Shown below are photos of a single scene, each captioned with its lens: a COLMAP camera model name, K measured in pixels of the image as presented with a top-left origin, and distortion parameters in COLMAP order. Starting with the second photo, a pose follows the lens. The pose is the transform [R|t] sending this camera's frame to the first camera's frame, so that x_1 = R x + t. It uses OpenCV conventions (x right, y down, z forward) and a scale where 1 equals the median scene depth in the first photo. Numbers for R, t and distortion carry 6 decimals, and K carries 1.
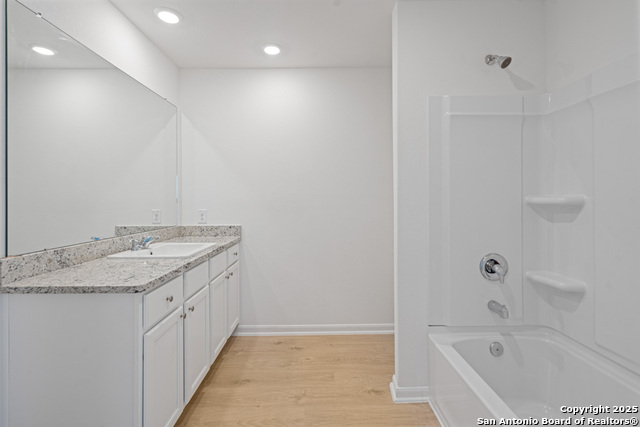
lens RADIAL K [[297.7, 0, 320.7], [0, 297.7, 199.1], [0, 0, 1]] dist [-0.003301, -0.000242]
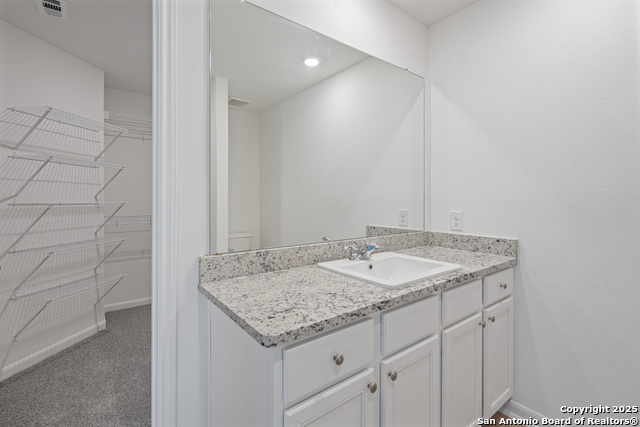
lens RADIAL K [[297.7, 0, 320.7], [0, 297.7, 199.1], [0, 0, 1]] dist [-0.003301, -0.000242]
pose [[0.599967, 0.006258, -0.800000, -0.030493], [-0.001513, 0.999976, 0.006688, 0.002458], [0.800023, -0.002803, 0.599963, 0.425219]]
